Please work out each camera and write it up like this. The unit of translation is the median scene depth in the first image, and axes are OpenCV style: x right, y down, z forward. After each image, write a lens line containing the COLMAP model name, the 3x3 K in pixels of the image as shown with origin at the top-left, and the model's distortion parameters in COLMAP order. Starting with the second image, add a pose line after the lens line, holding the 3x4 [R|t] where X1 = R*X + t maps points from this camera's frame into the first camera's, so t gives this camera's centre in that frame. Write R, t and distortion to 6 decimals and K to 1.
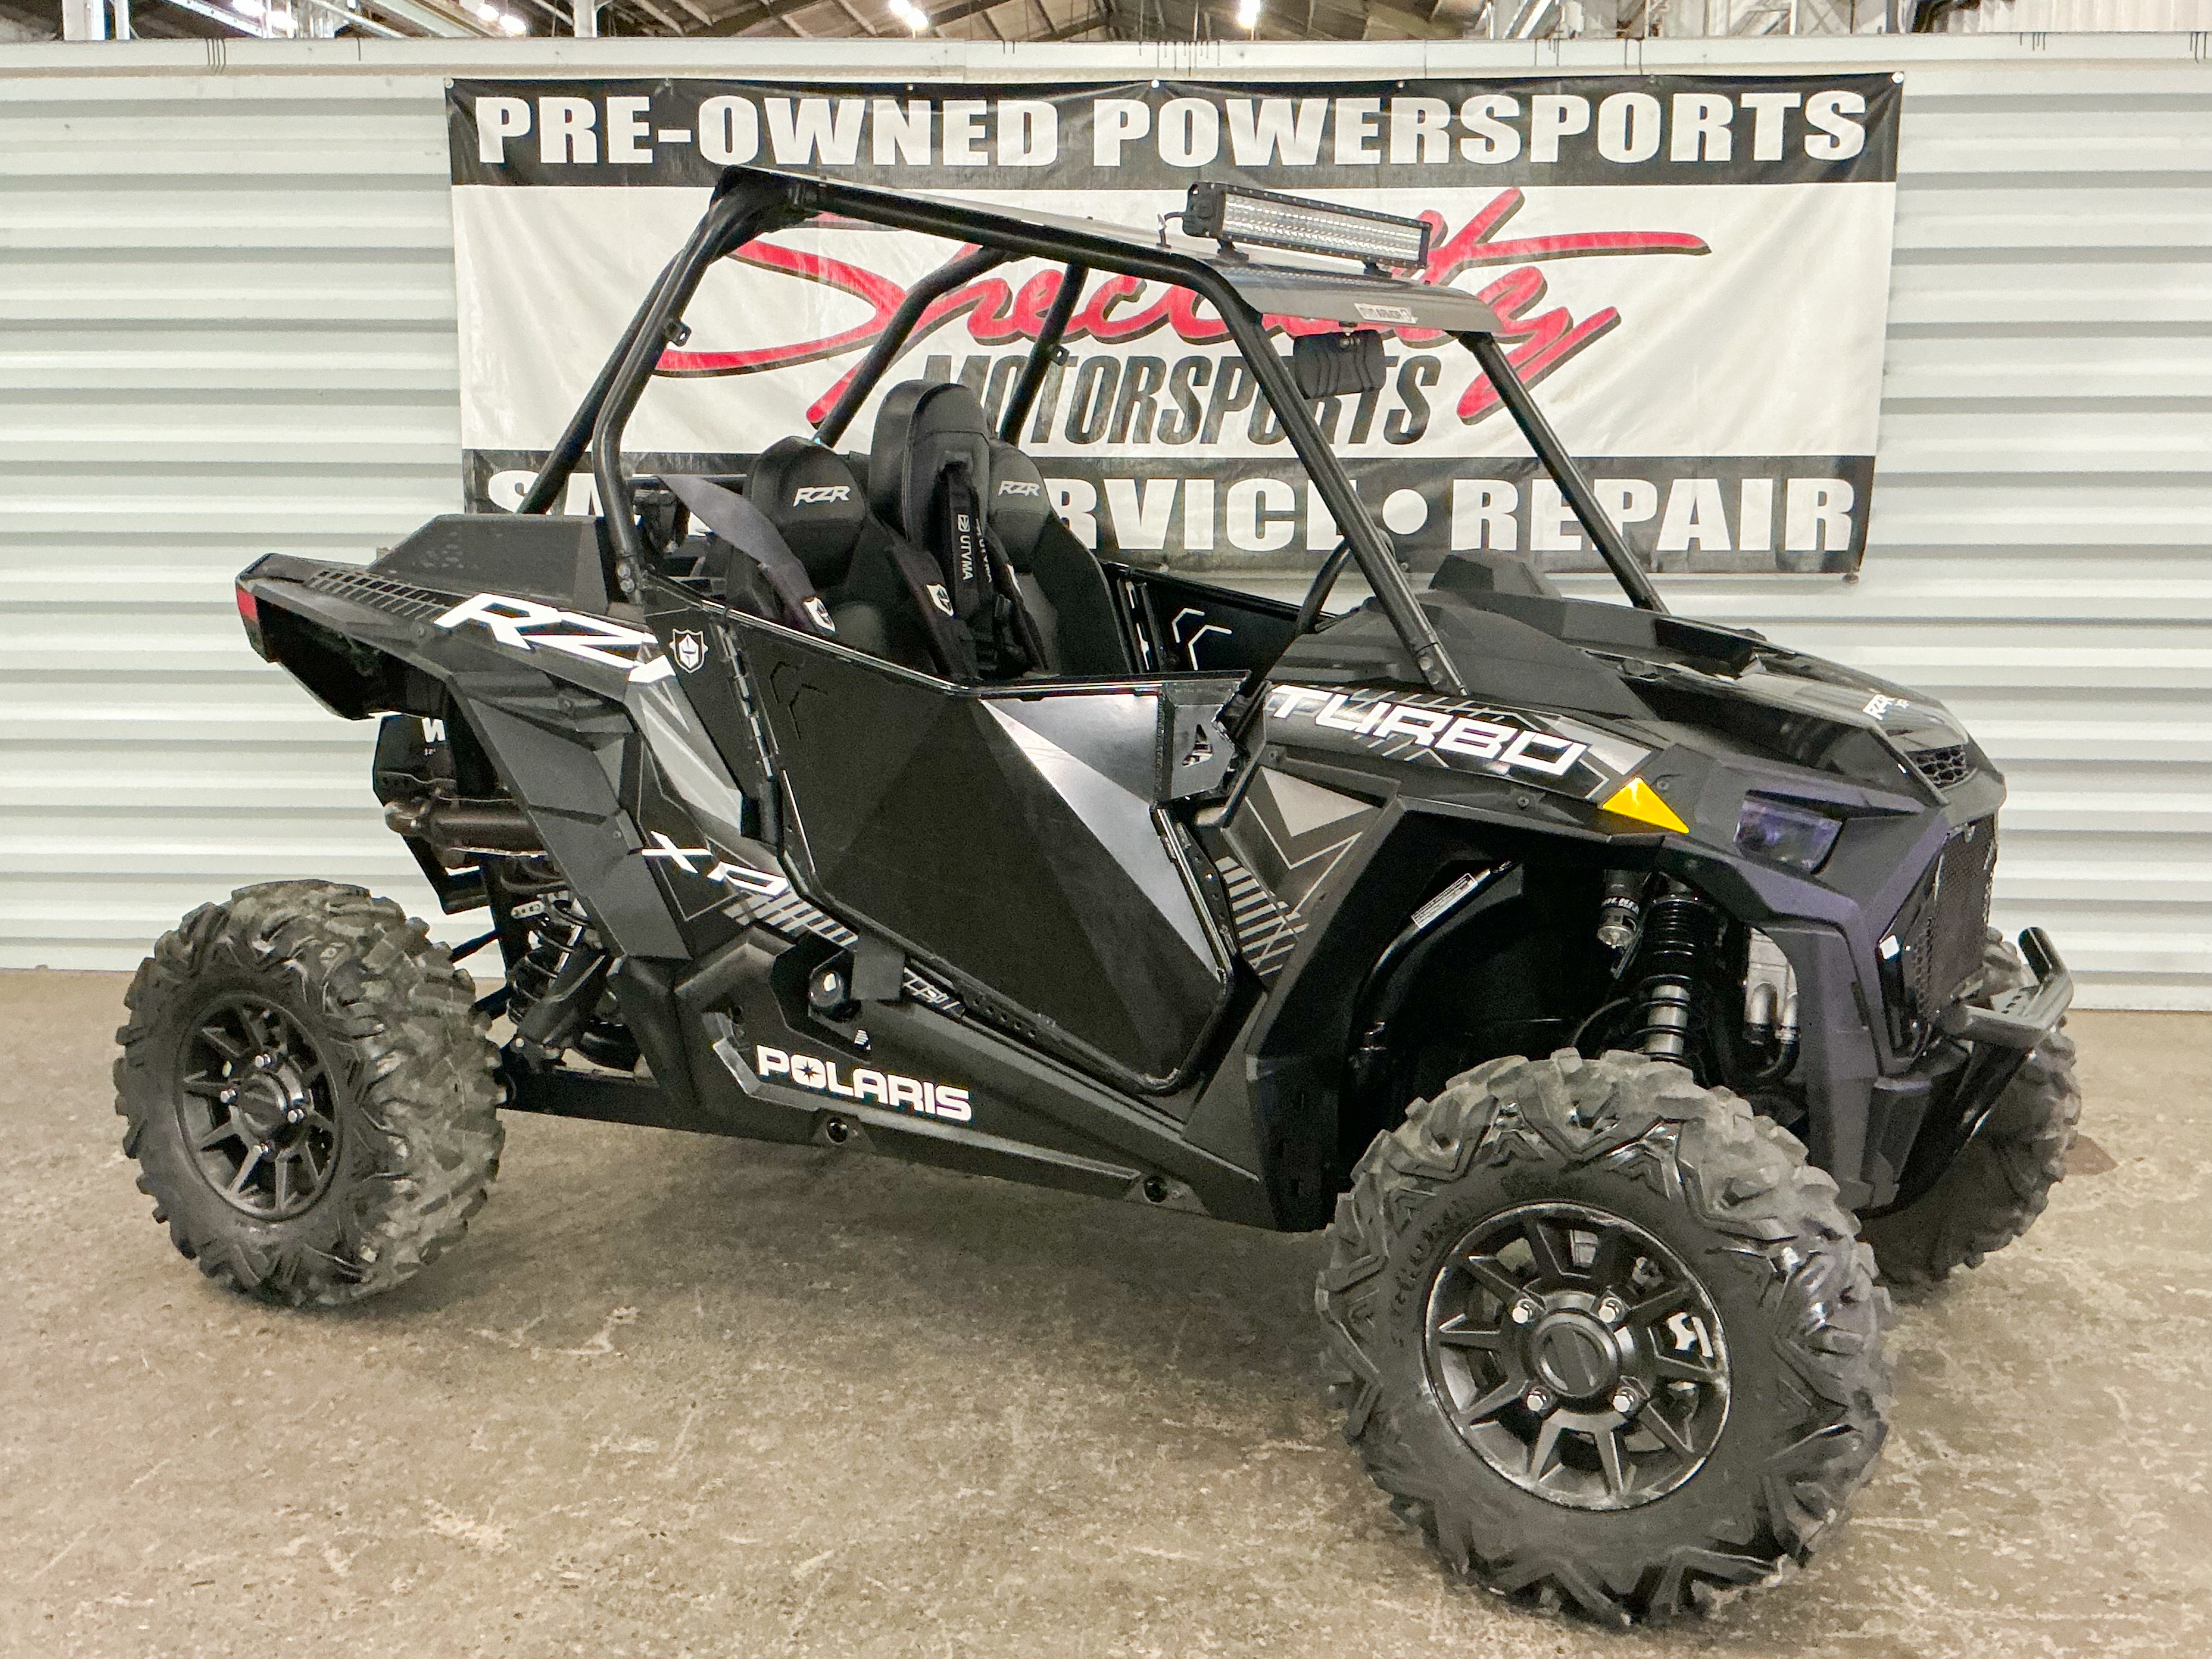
lens RADIAL K [[2456.6, 0, 1116.0], [0, 2456.6, 829.2], [0, 0, 1]] dist [0.057123, 0.000000]
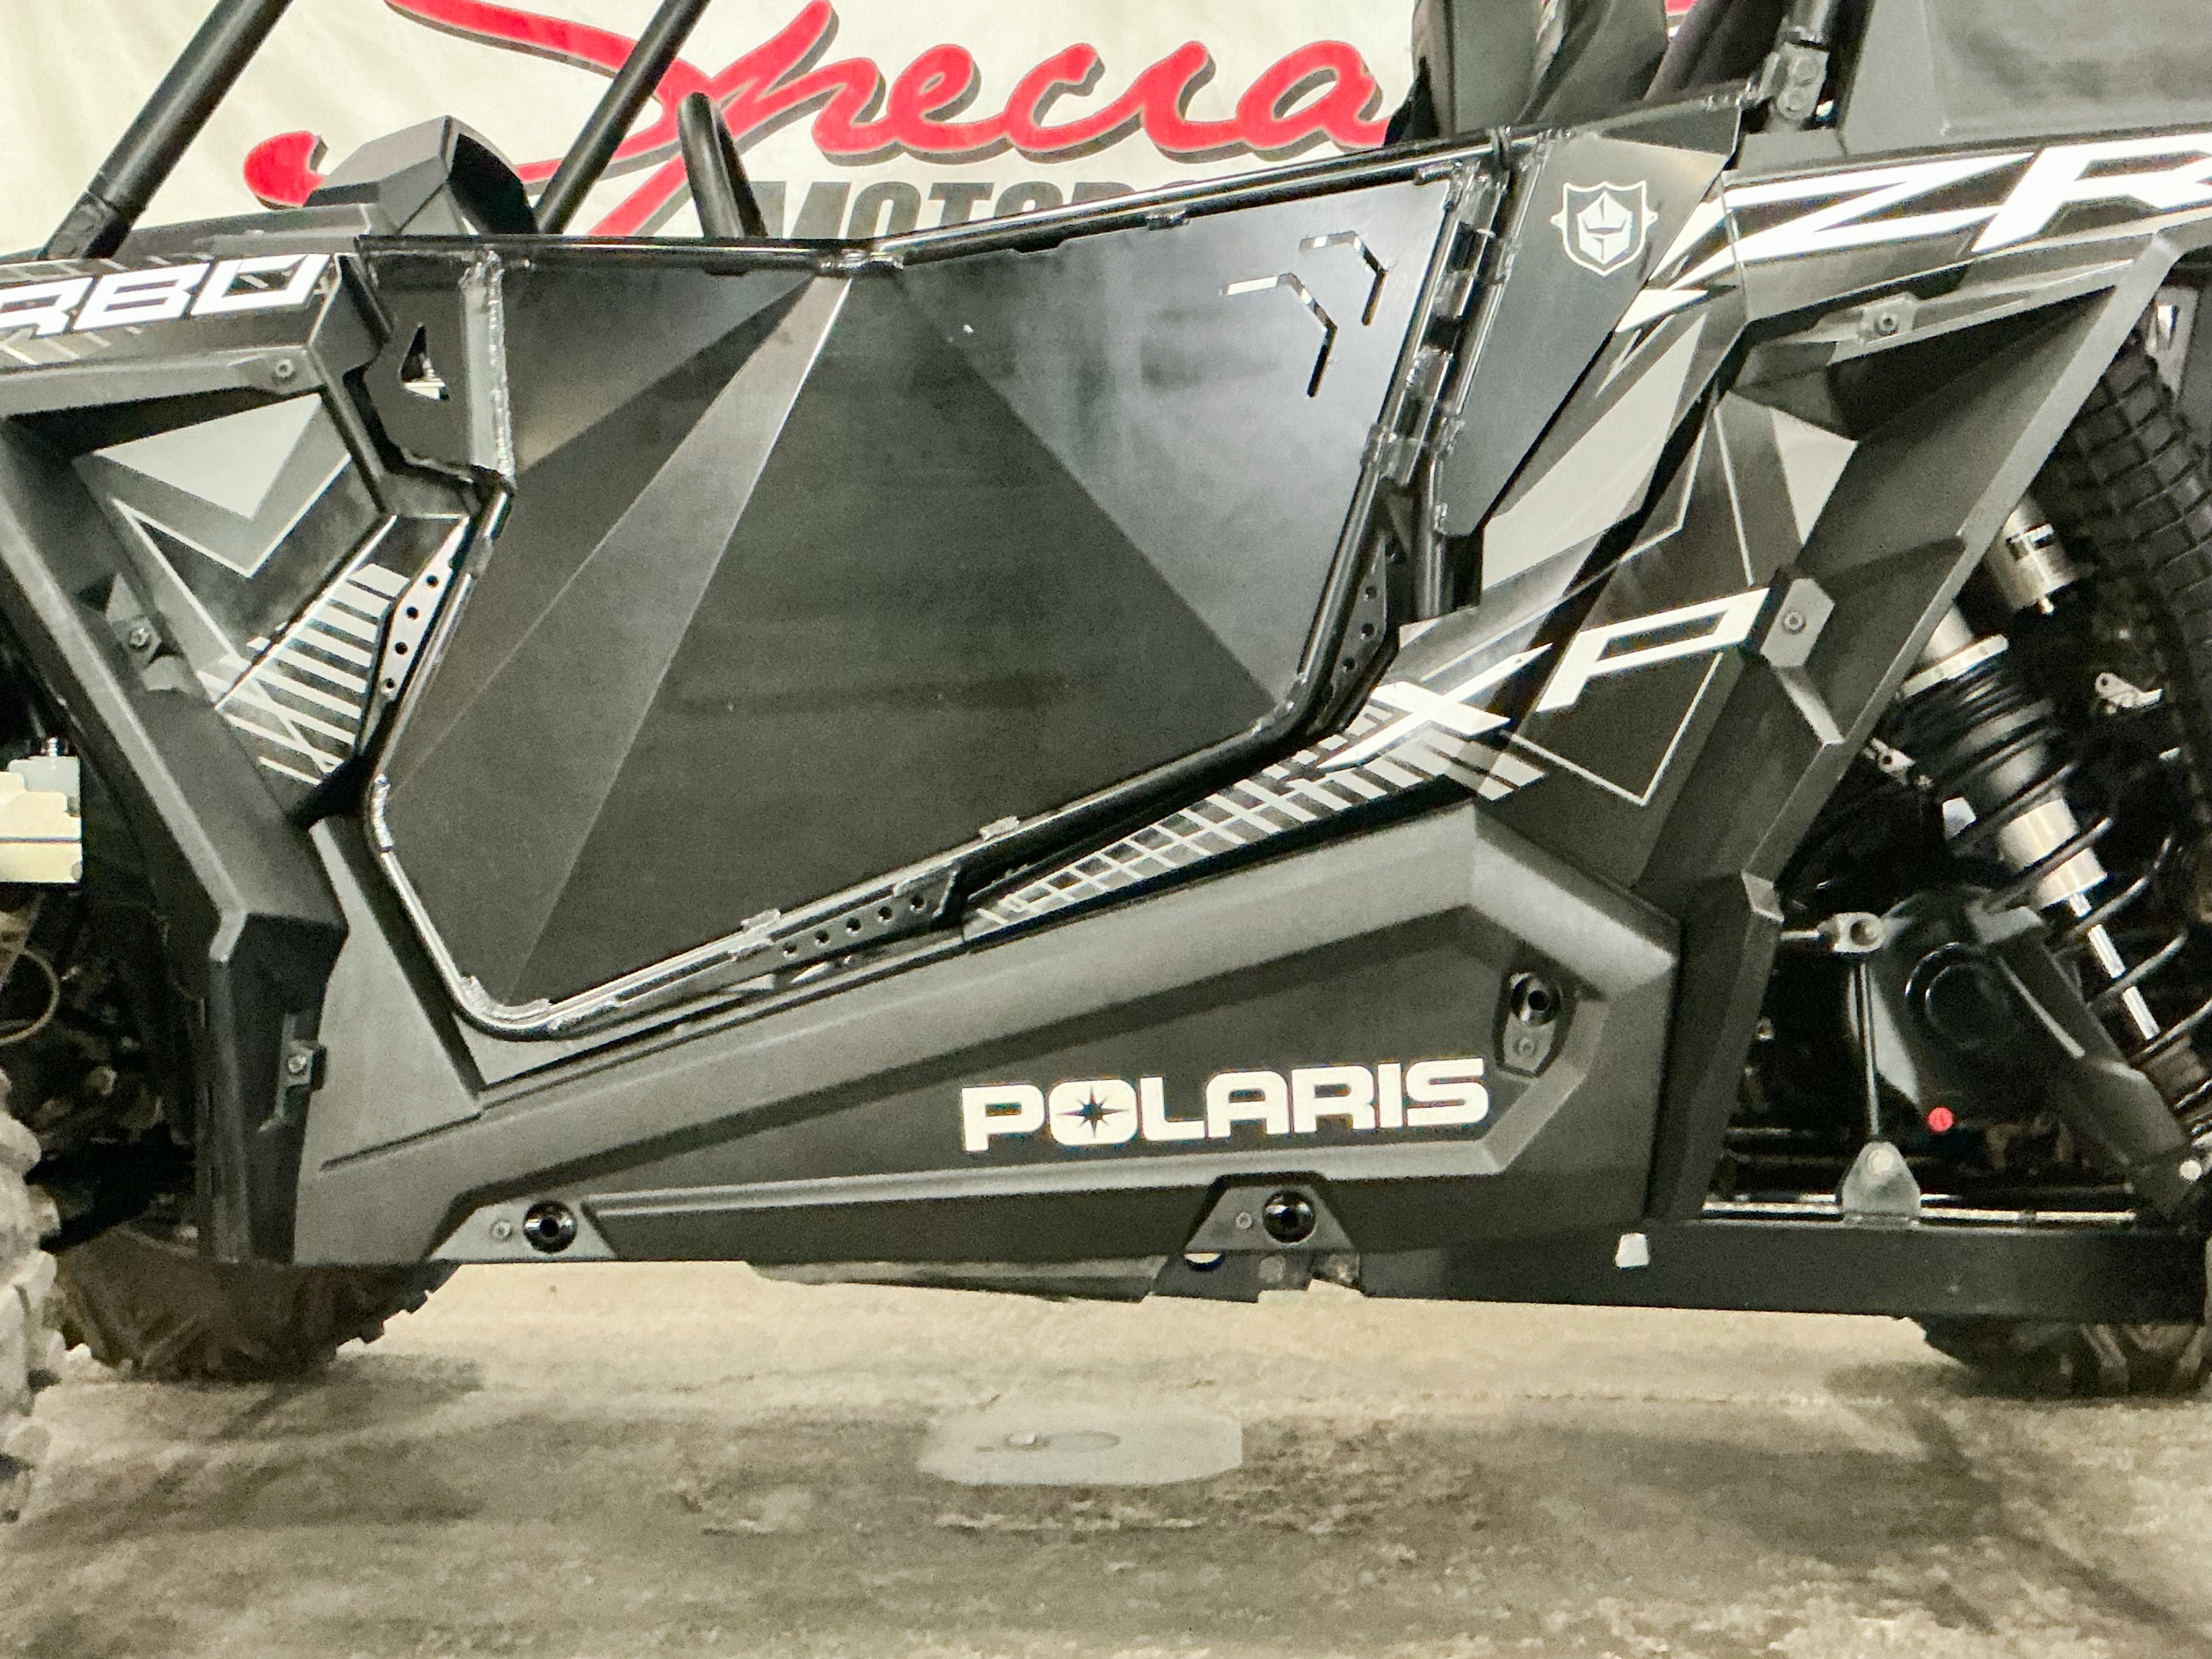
lens RADIAL K [[2722.2, 0, 1116.0], [0, 2722.2, 831.5], [0, 0, 1]] dist [0.078532, 0.000000]
pose [[0.999680, -0.003845, 0.025005, -0.002589], [0.007374, 0.989750, -0.142623, 0.065868], [-0.024200, 0.142762, 0.989461, 0.356351]]
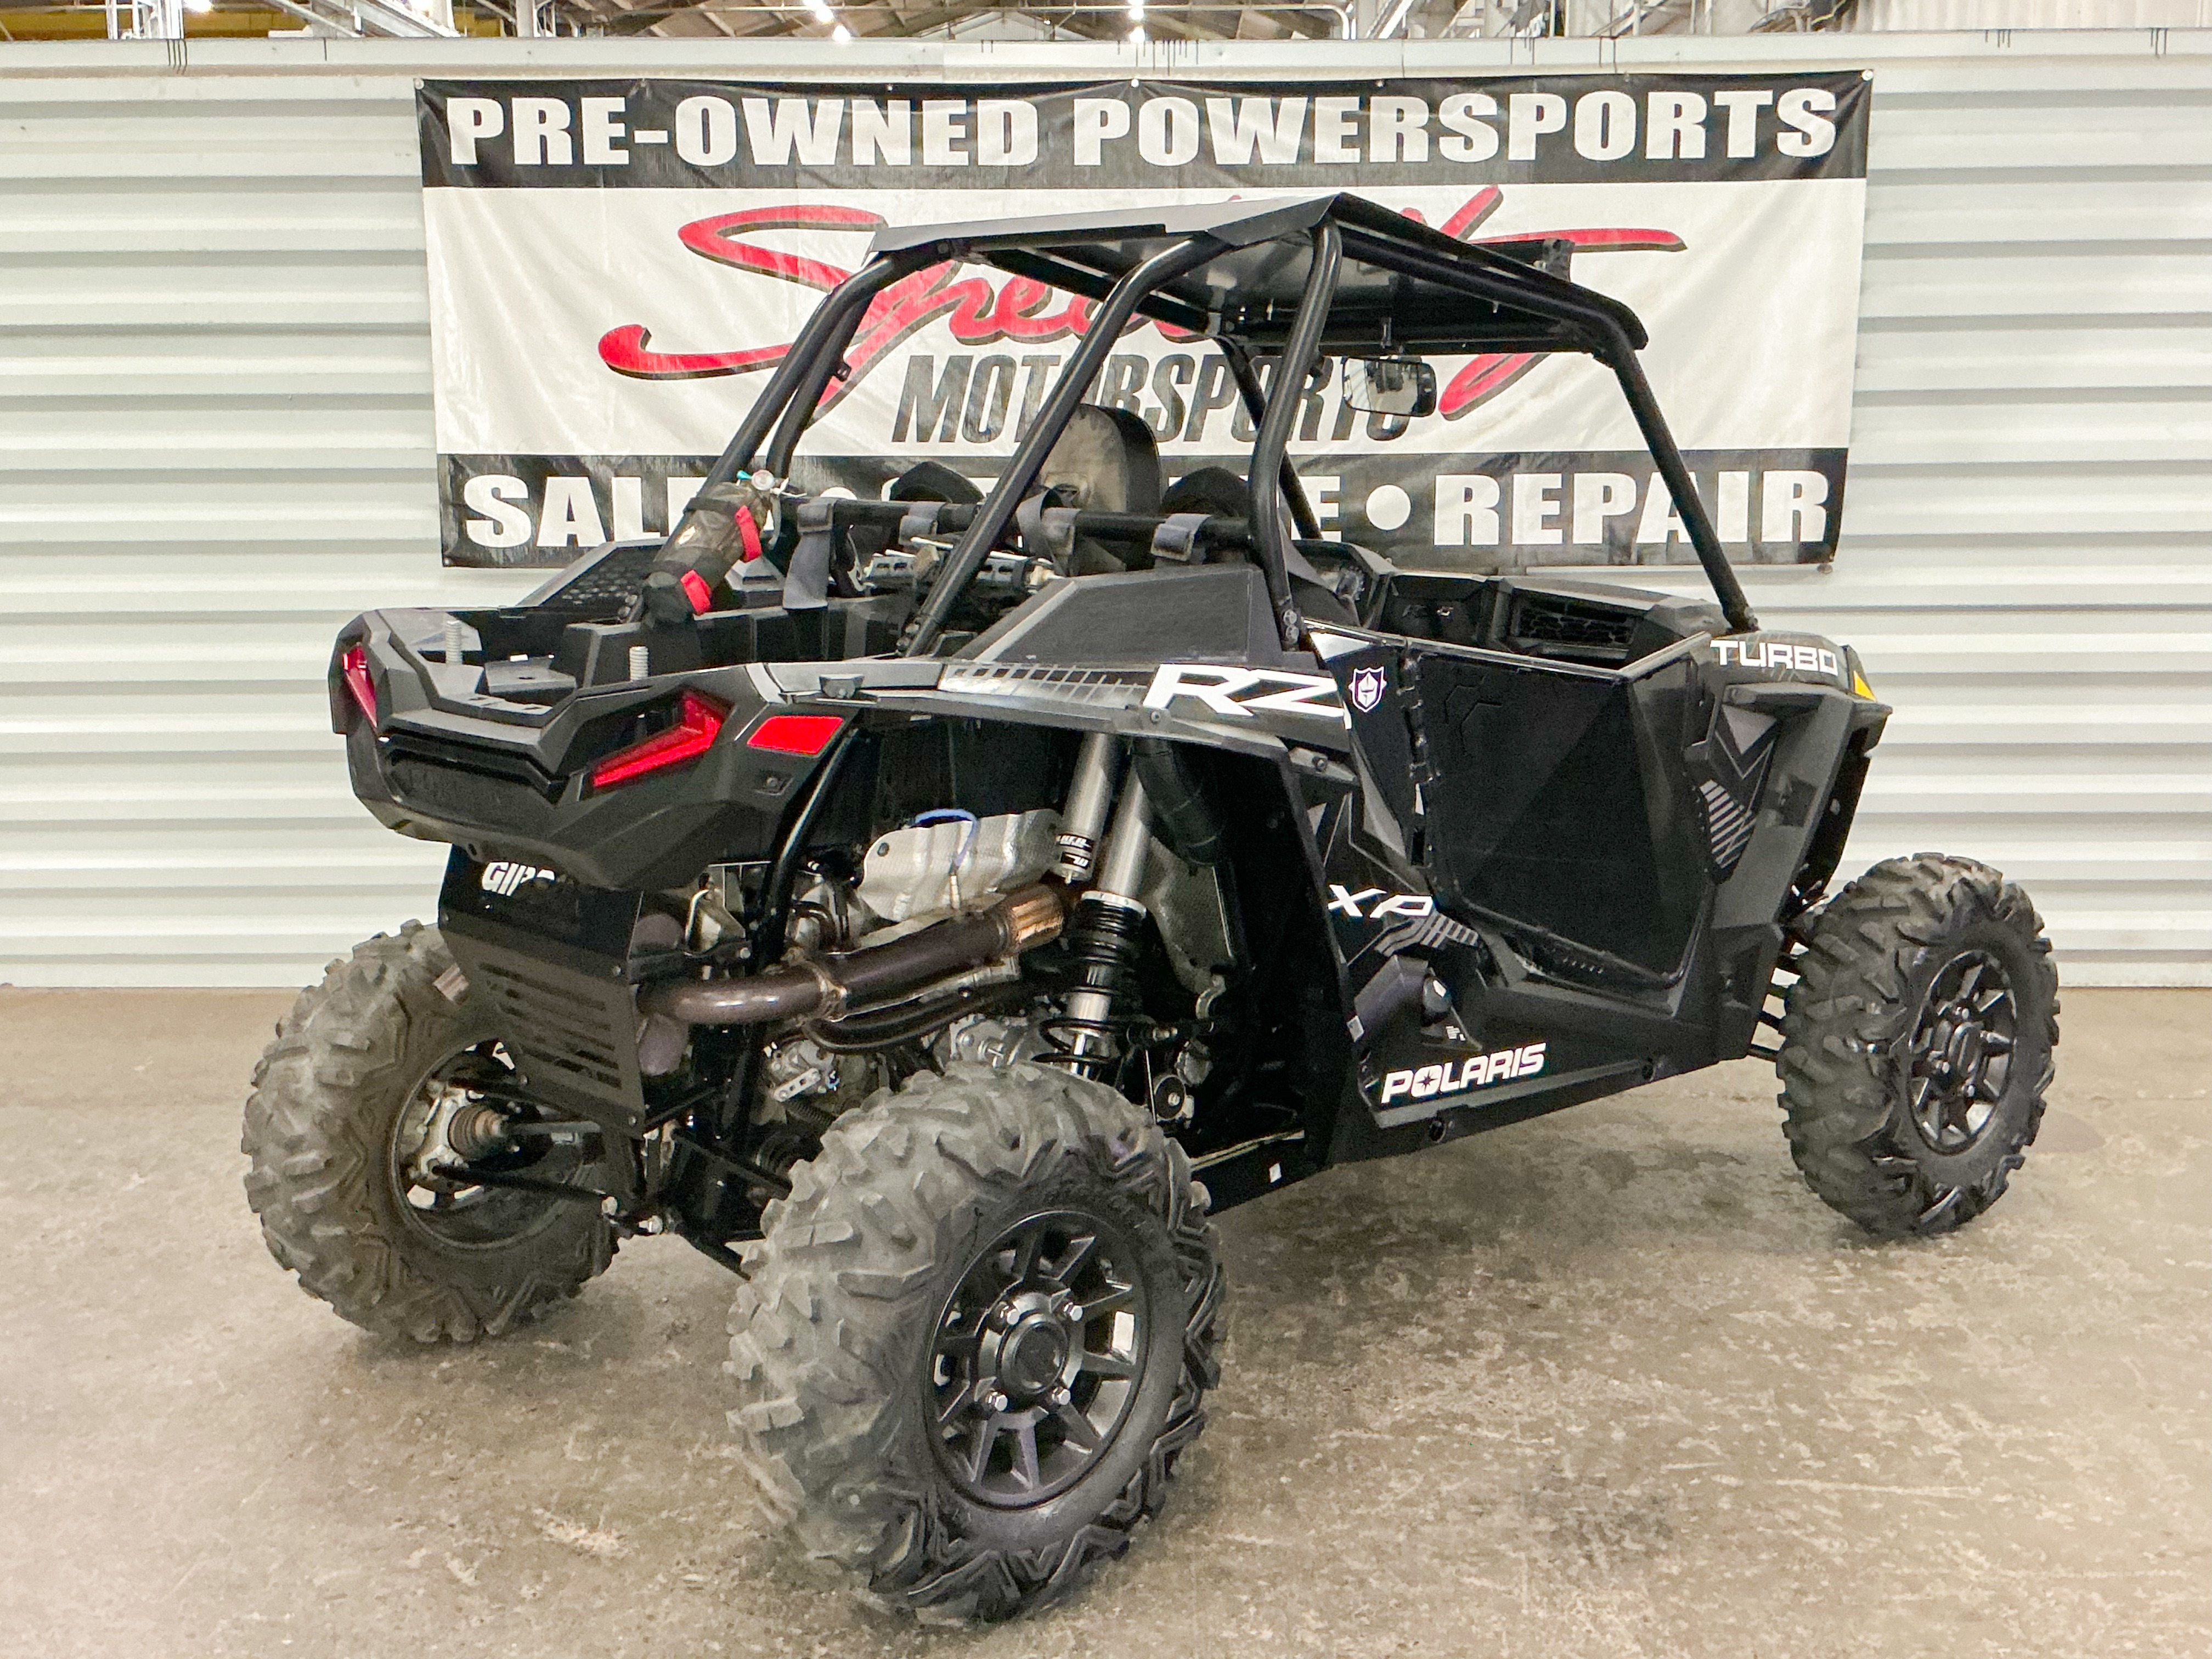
lens RADIAL K [[2552.0, 0, 1112.5], [0, 2552.0, 831.5], [0, 0, 1]] dist [0.072088, 0.000000]
pose [[0.998768, -0.017273, 0.046530, -0.047137], [0.016701, 0.999781, 0.012637, -0.011758], [-0.046738, -0.011844, 0.998837, -0.043495]]
